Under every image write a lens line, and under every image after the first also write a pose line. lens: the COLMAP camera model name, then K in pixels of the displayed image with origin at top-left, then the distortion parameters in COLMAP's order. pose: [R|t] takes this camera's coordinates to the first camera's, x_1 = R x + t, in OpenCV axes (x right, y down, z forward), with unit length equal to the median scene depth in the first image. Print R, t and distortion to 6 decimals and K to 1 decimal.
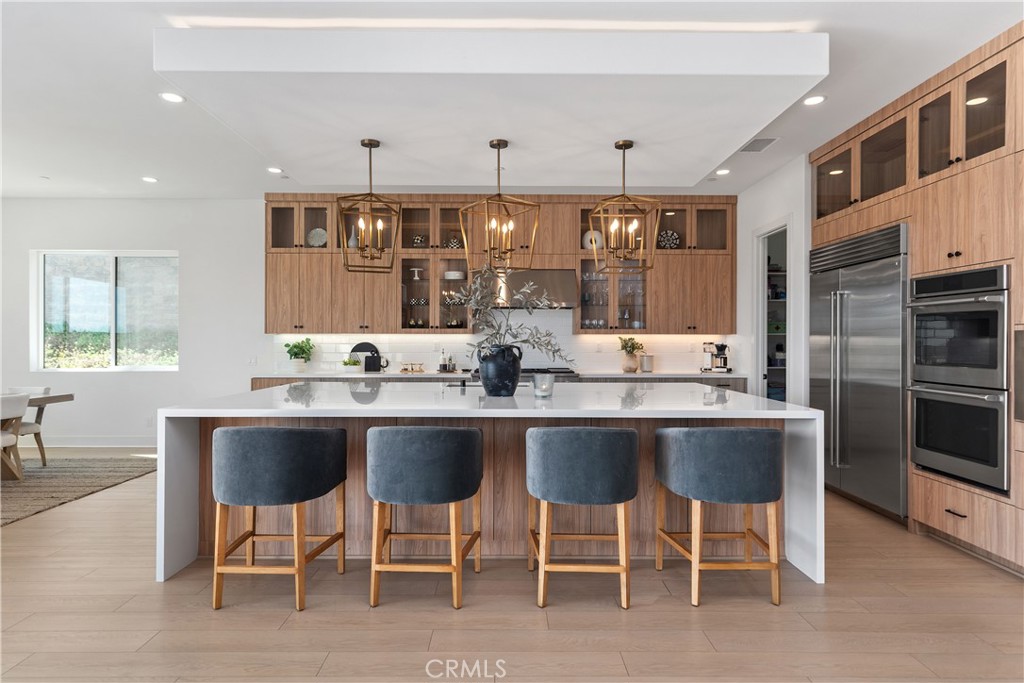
lens RADIAL K [[577.6, 0, 511.7], [0, 577.6, 340.3], [0, 0, 1]] dist [0.004686, 0.000358]
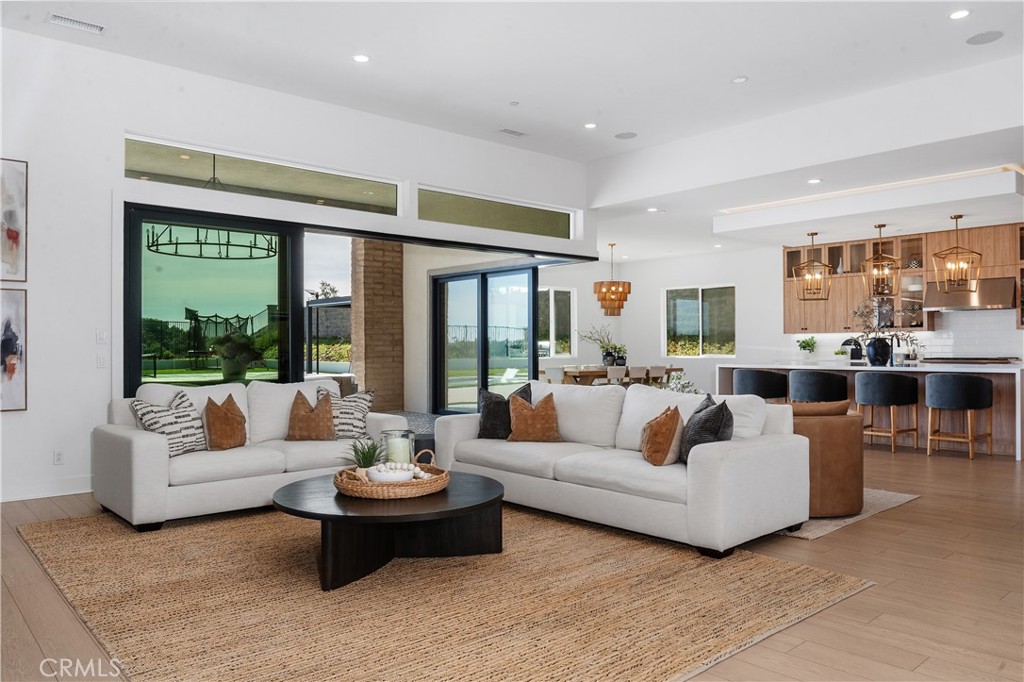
lens RADIAL K [[732.9, 0, 508.1], [0, 732.9, 324.3], [0, 0, 1]] dist [-0.034144, -0.012194]
pose [[0.651497, -0.025560, -0.758220, 0.561049], [0.005525, 0.999566, -0.028948, 0.015639], [0.758631, 0.014670, 0.651356, -0.813049]]
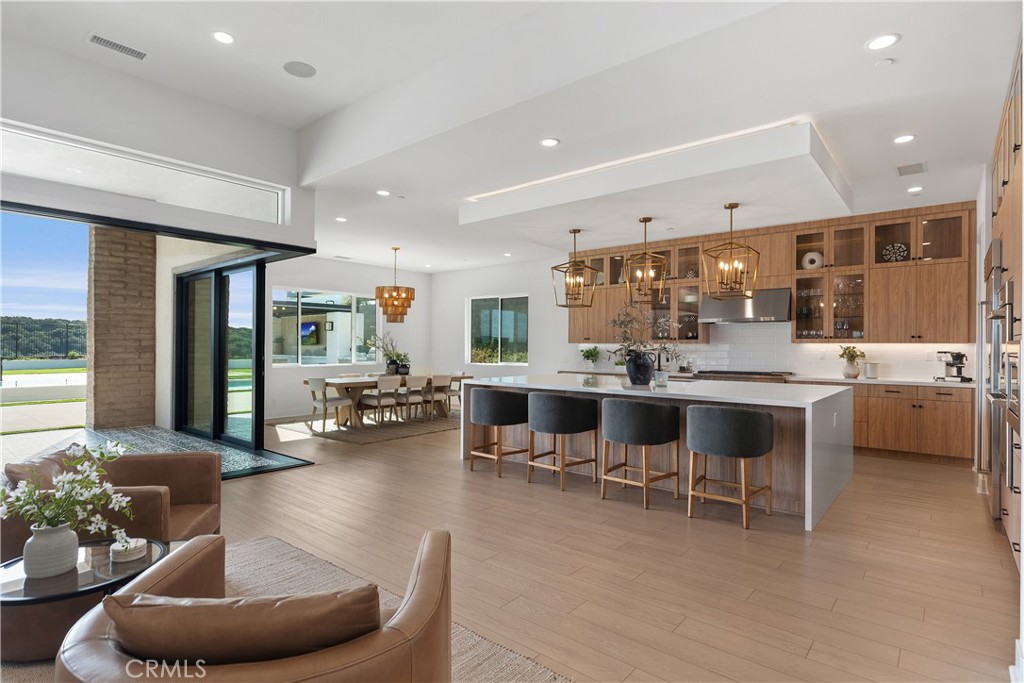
lens RADIAL K [[525.9, 0, 510.0], [0, 525.9, 335.1], [0, 0, 1]] dist [-0.005239, 0.000916]
pose [[0.759251, -0.011306, -0.650700, 0.366934], [-0.002973, 0.999778, -0.020840, -0.003102], [0.650791, 0.017758, 0.759049, -0.173430]]
